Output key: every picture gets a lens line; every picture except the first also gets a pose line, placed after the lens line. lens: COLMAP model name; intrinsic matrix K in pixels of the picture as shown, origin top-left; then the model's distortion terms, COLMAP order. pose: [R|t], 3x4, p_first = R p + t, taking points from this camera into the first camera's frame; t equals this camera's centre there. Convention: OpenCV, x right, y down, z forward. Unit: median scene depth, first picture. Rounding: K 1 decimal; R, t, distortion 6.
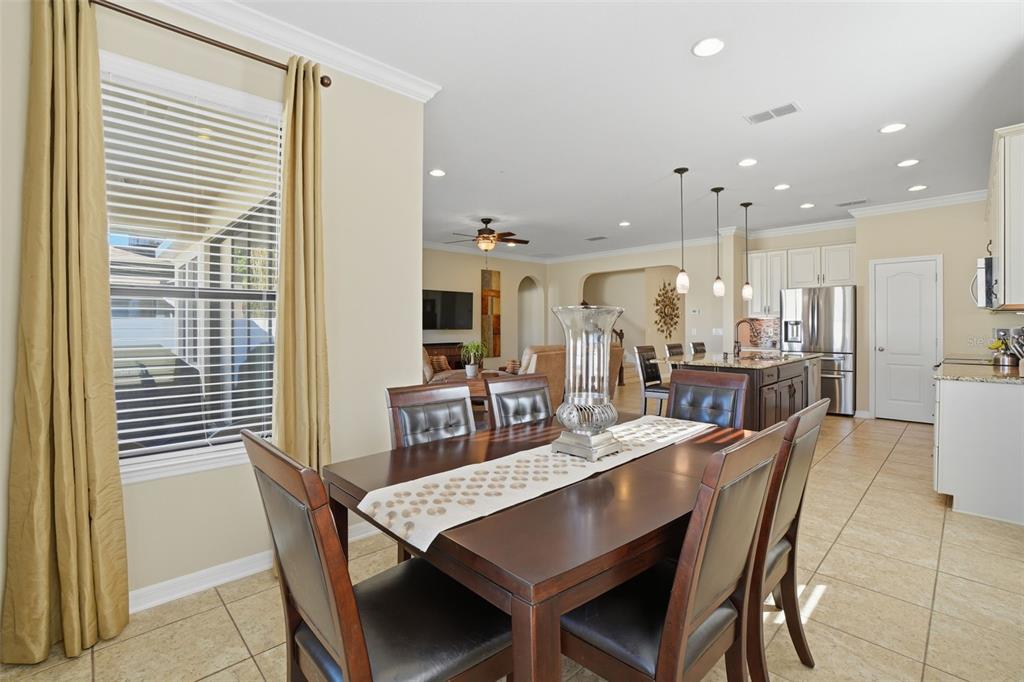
lens RADIAL K [[459.4, 0, 510.5], [0, 459.4, 328.6], [0, 0, 1]] dist [-0.061845, 0.019884]
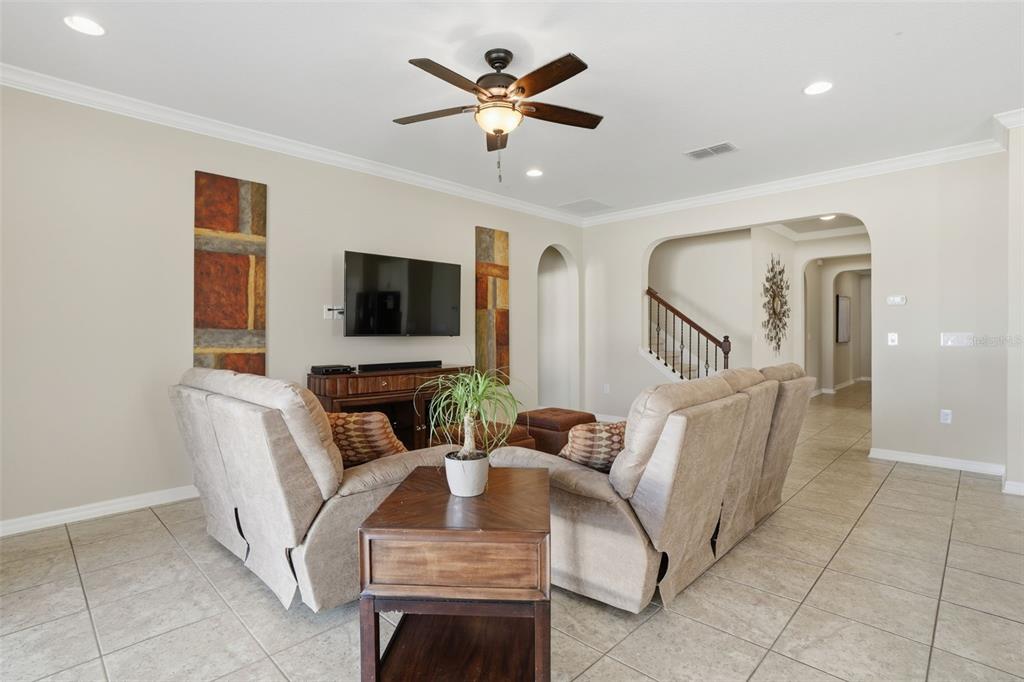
lens RADIAL K [[498.3, 0, 514.1], [0, 498.3, 336.9], [0, 0, 1]] dist [-0.056785, 0.028641]
pose [[0.999390, -0.002190, 0.034841, -0.054200], [0.002172, 0.999997, 0.000533, 0.003584], [-0.034842, -0.000457, 0.999393, 0.573996]]
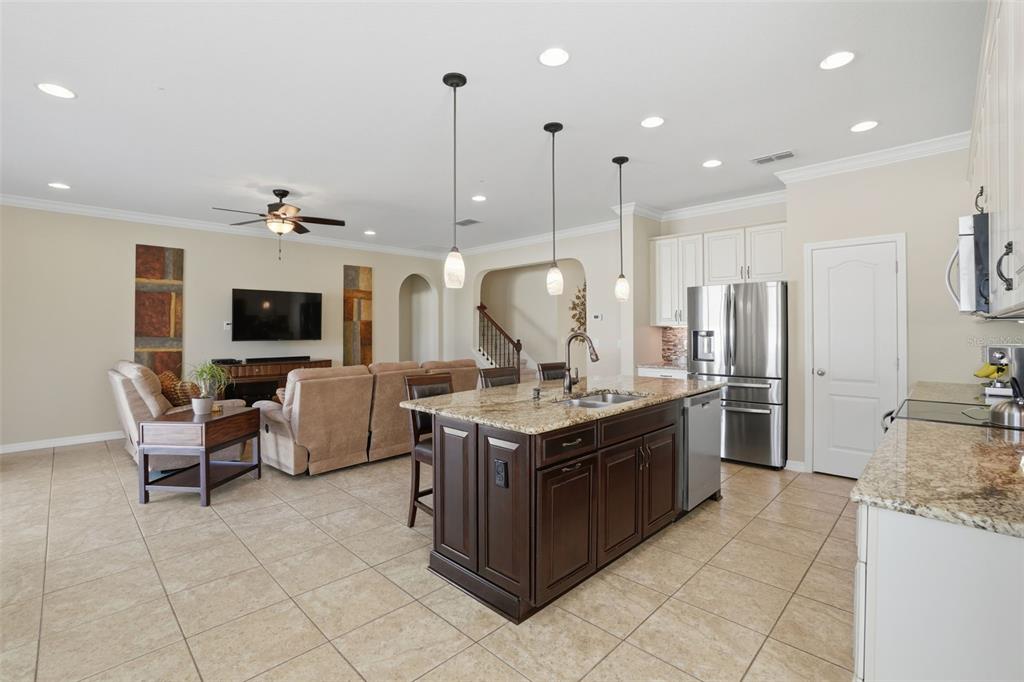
lens RADIAL K [[459.4, 0, 510.5], [0, 459.4, 328.6], [0, 0, 1]] dist [-0.061845, 0.019884]
pose [[0.999627, -0.000658, 0.027303, 0.290246], [0.000904, 0.999959, -0.009004, -0.013870], [-0.027296, 0.009026, 0.999587, 0.276648]]
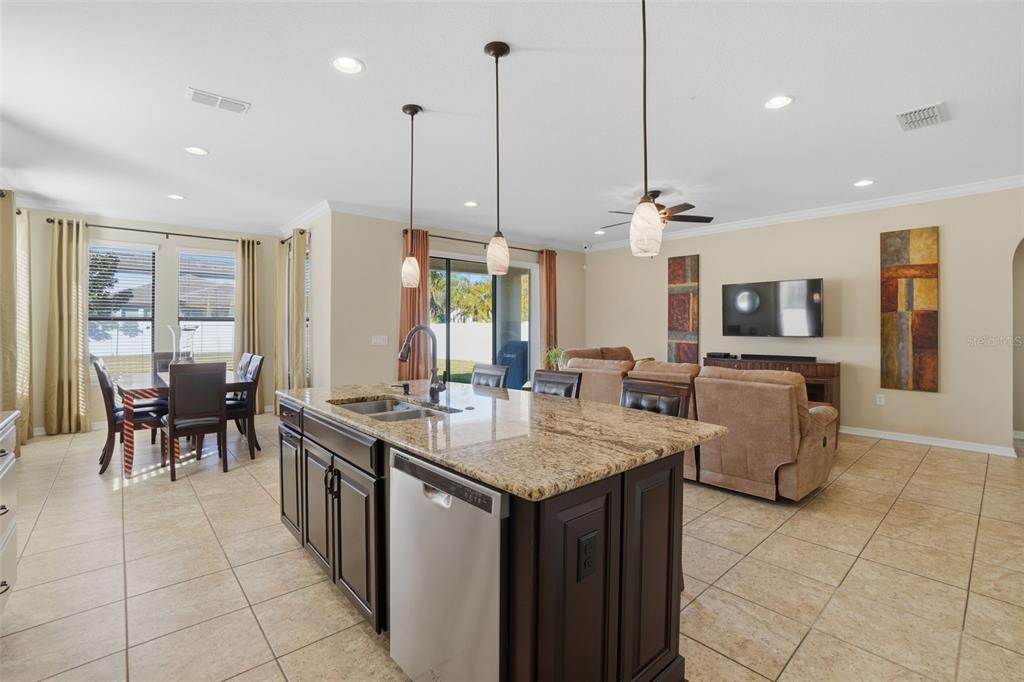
lens RADIAL K [[459.4, 0, 510.5], [0, 459.4, 328.6], [0, 0, 1]] dist [-0.061845, 0.019884]
pose [[-0.039426, 0.004036, -0.999214, 0.710936], [-0.005564, 0.999975, 0.004259, -0.013816], [0.999207, 0.005727, -0.039403, 0.789248]]
